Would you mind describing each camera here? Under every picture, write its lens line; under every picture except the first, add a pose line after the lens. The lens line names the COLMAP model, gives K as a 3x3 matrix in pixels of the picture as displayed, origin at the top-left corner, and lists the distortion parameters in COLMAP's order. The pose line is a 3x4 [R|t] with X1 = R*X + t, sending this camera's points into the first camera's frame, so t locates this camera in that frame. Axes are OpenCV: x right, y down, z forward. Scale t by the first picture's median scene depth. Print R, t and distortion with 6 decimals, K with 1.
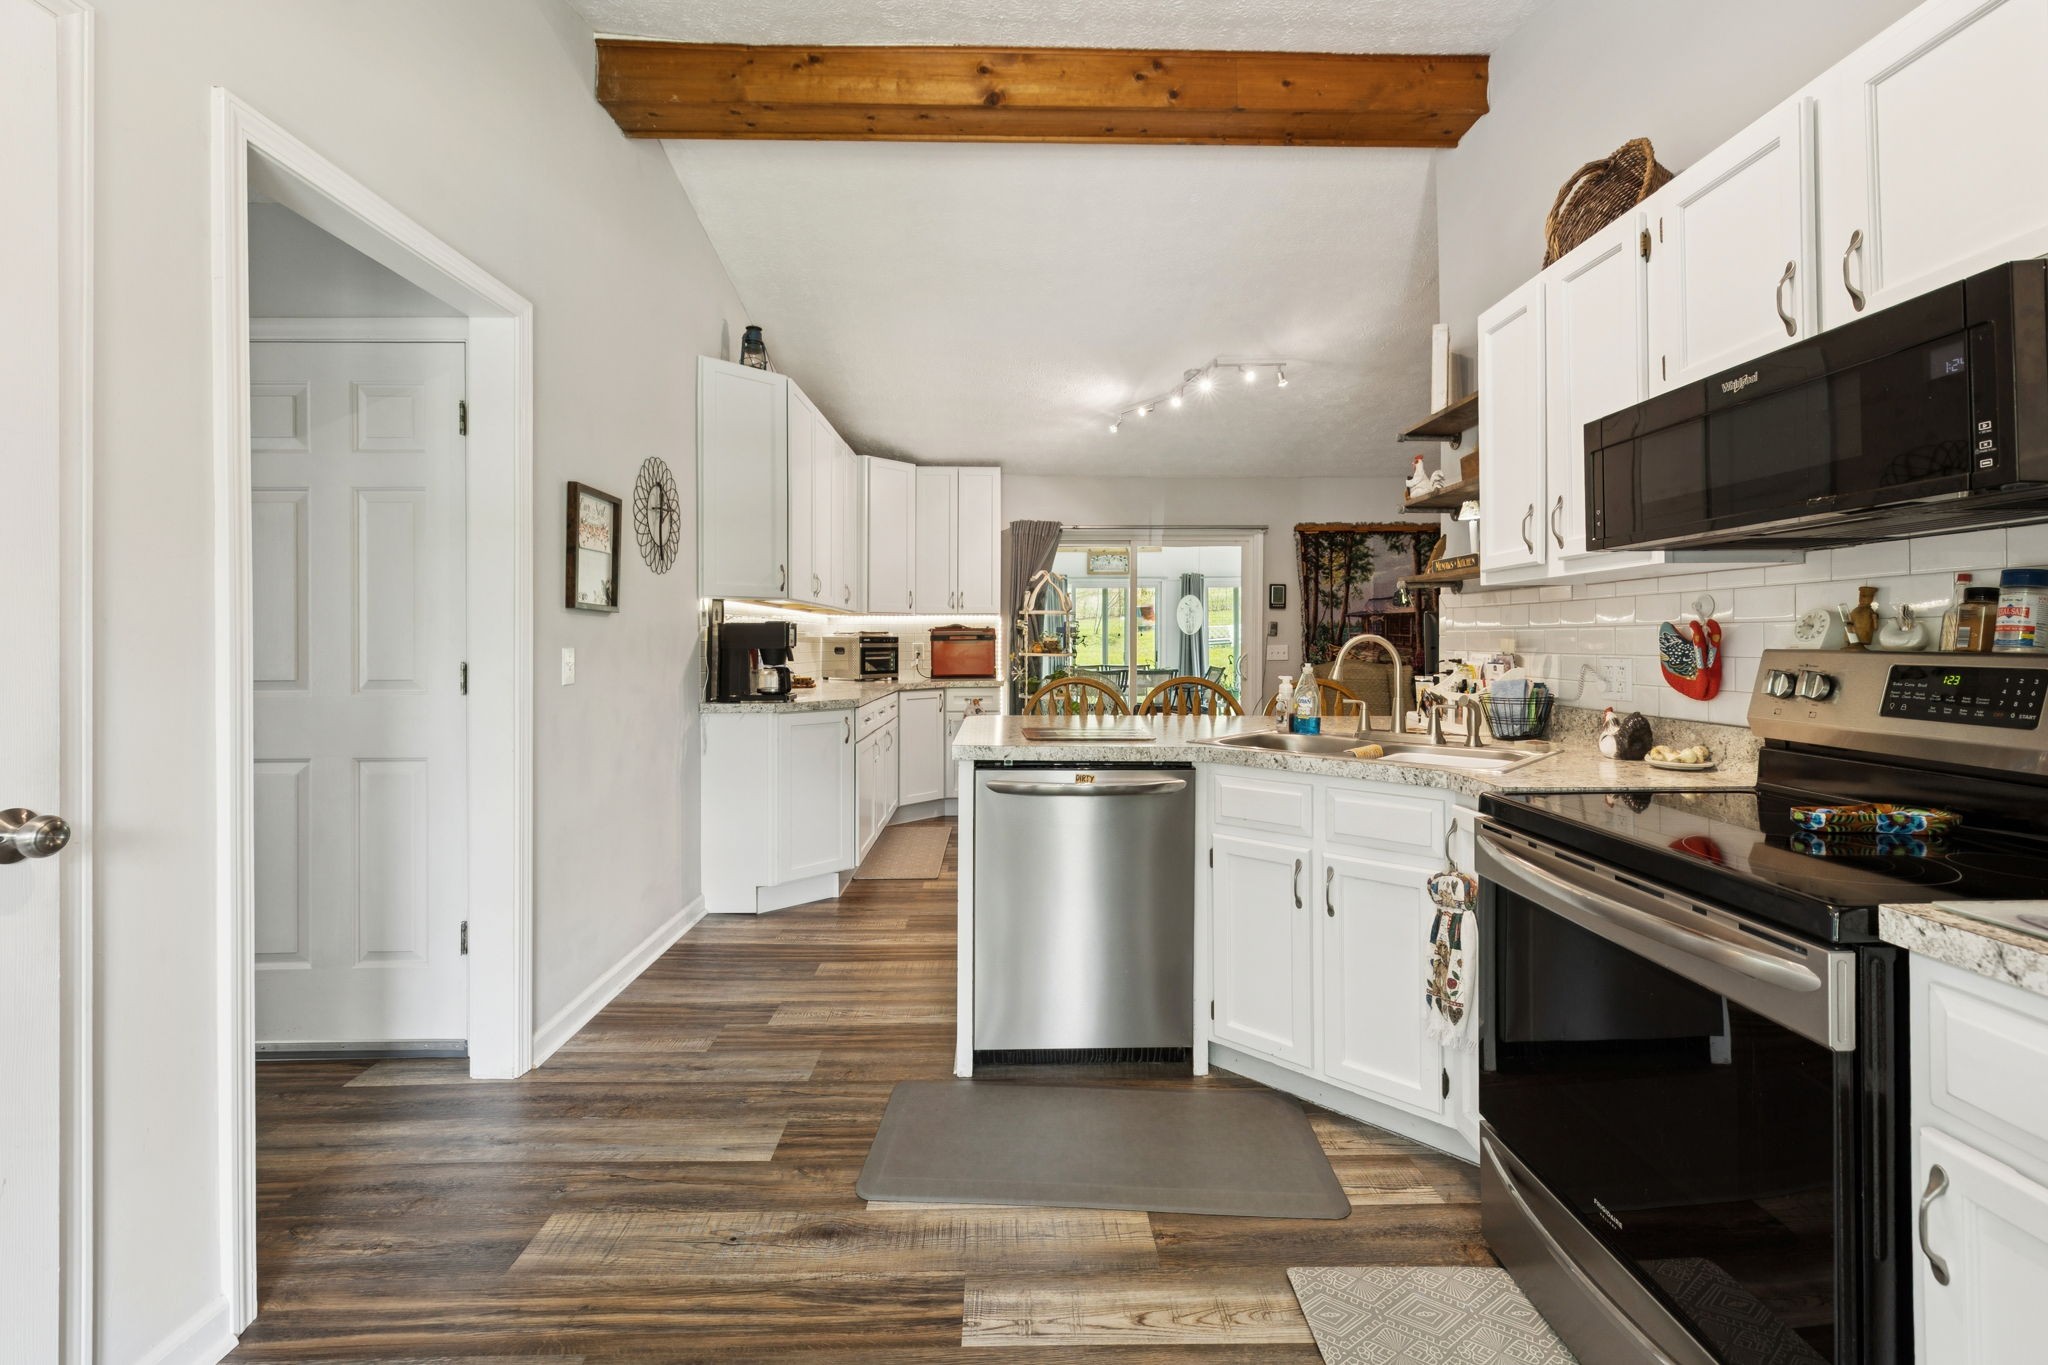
lens RADIAL K [[866.8, 0, 1028.3], [0, 866.8, 660.4], [0, 0, 1]] dist [0.000002, 0.000036]
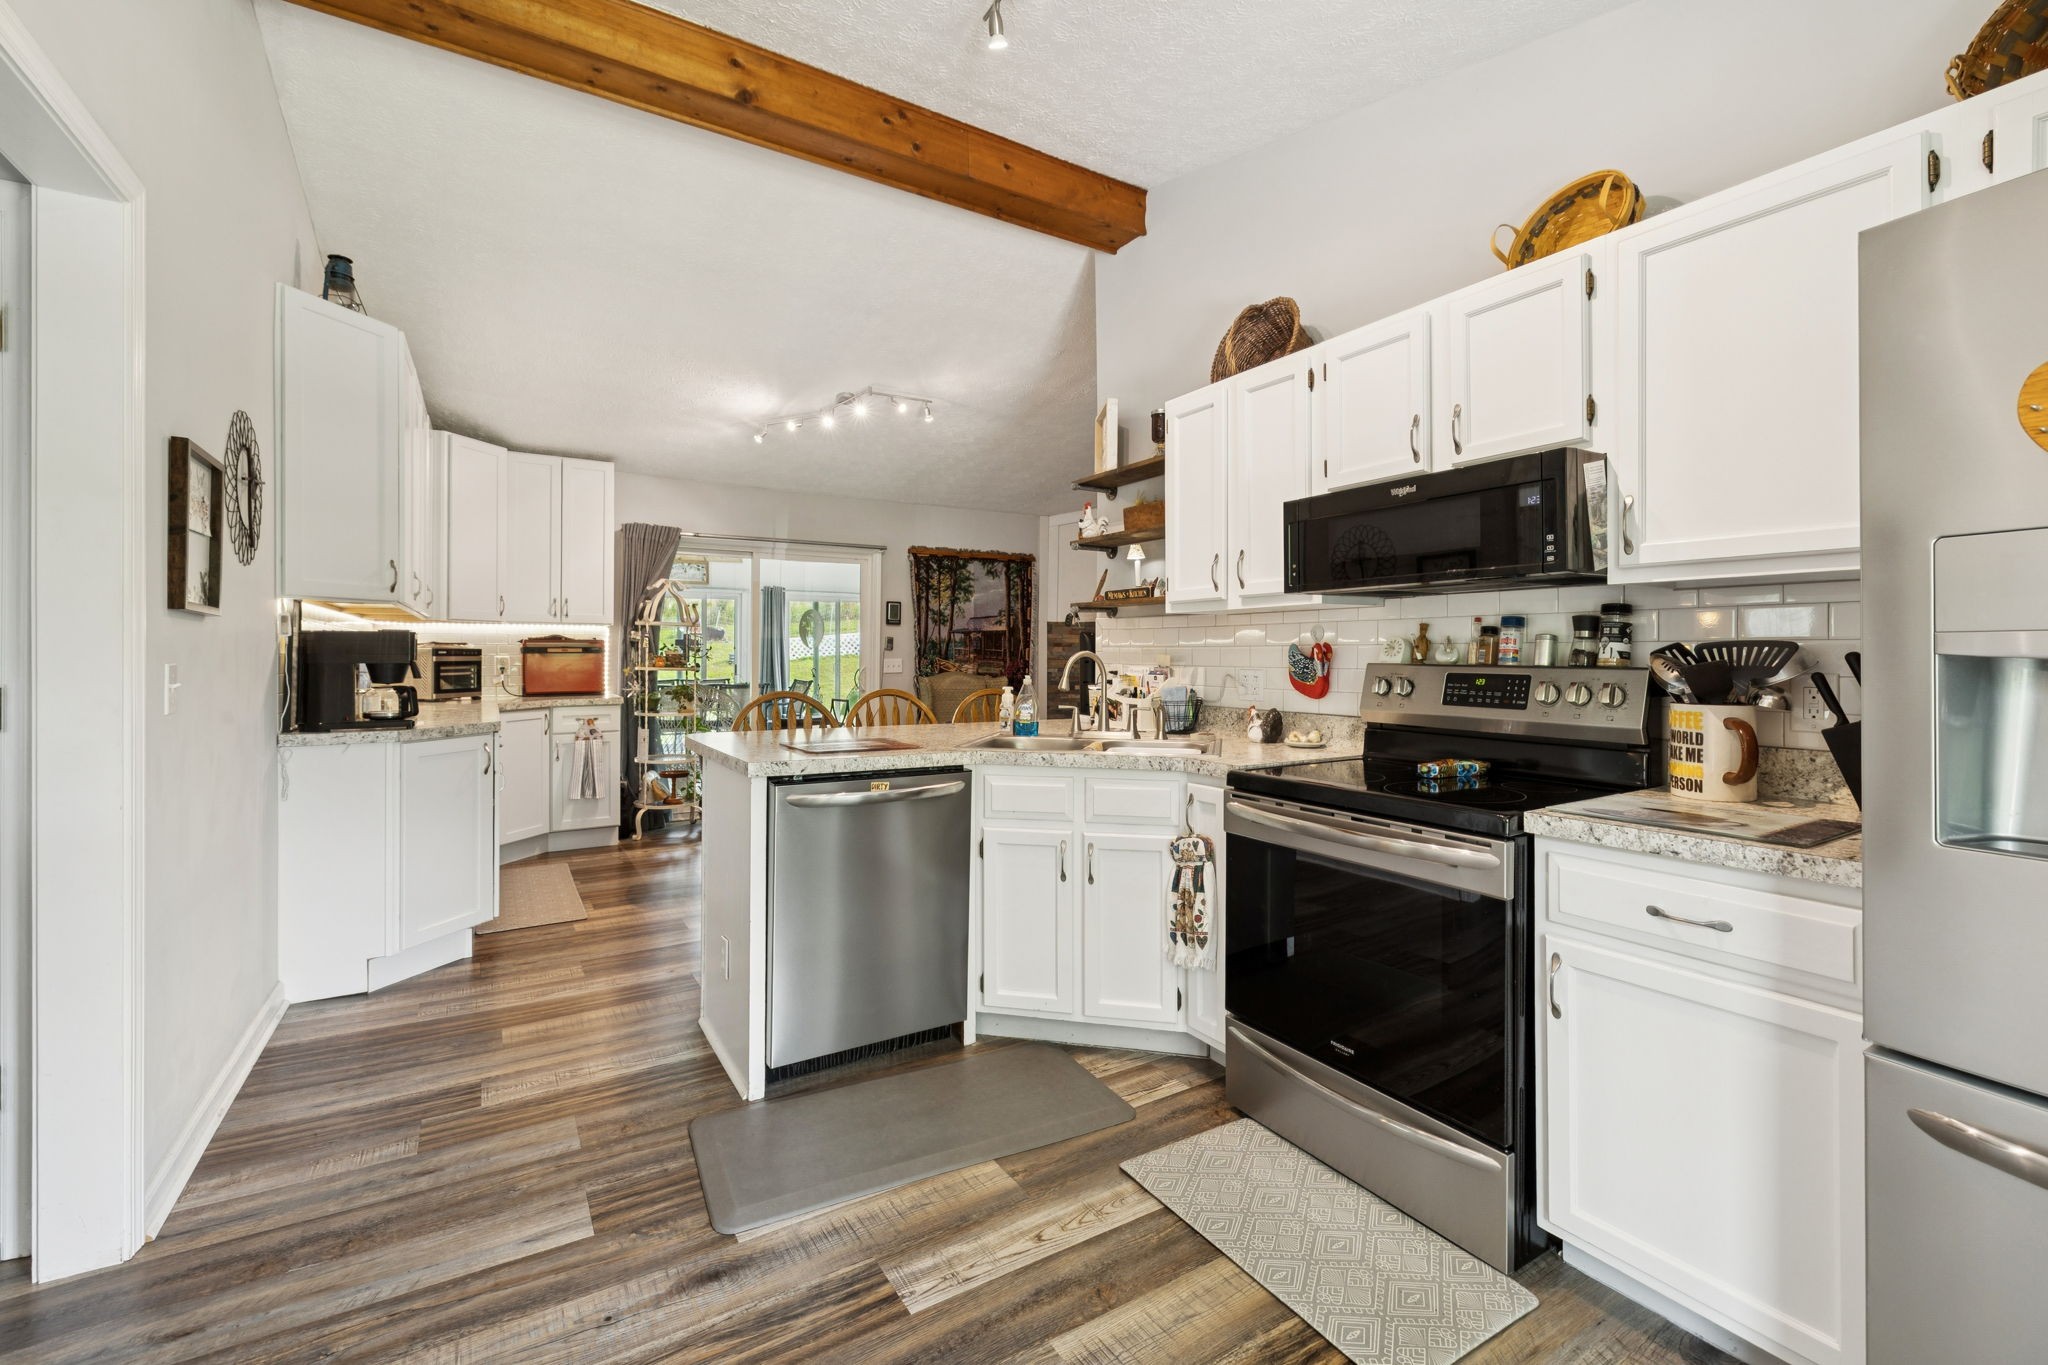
lens RADIAL K [[858.2, 0, 1024.0], [0, 858.2, 682.5], [0, 0, 1]] dist [0.000231, 0.000831]
pose [[0.864493, -0.013474, 0.502464, -0.301694], [0.007959, 0.999882, 0.013120, -0.002694], [-0.502582, -0.007343, 0.864499, 0.009842]]
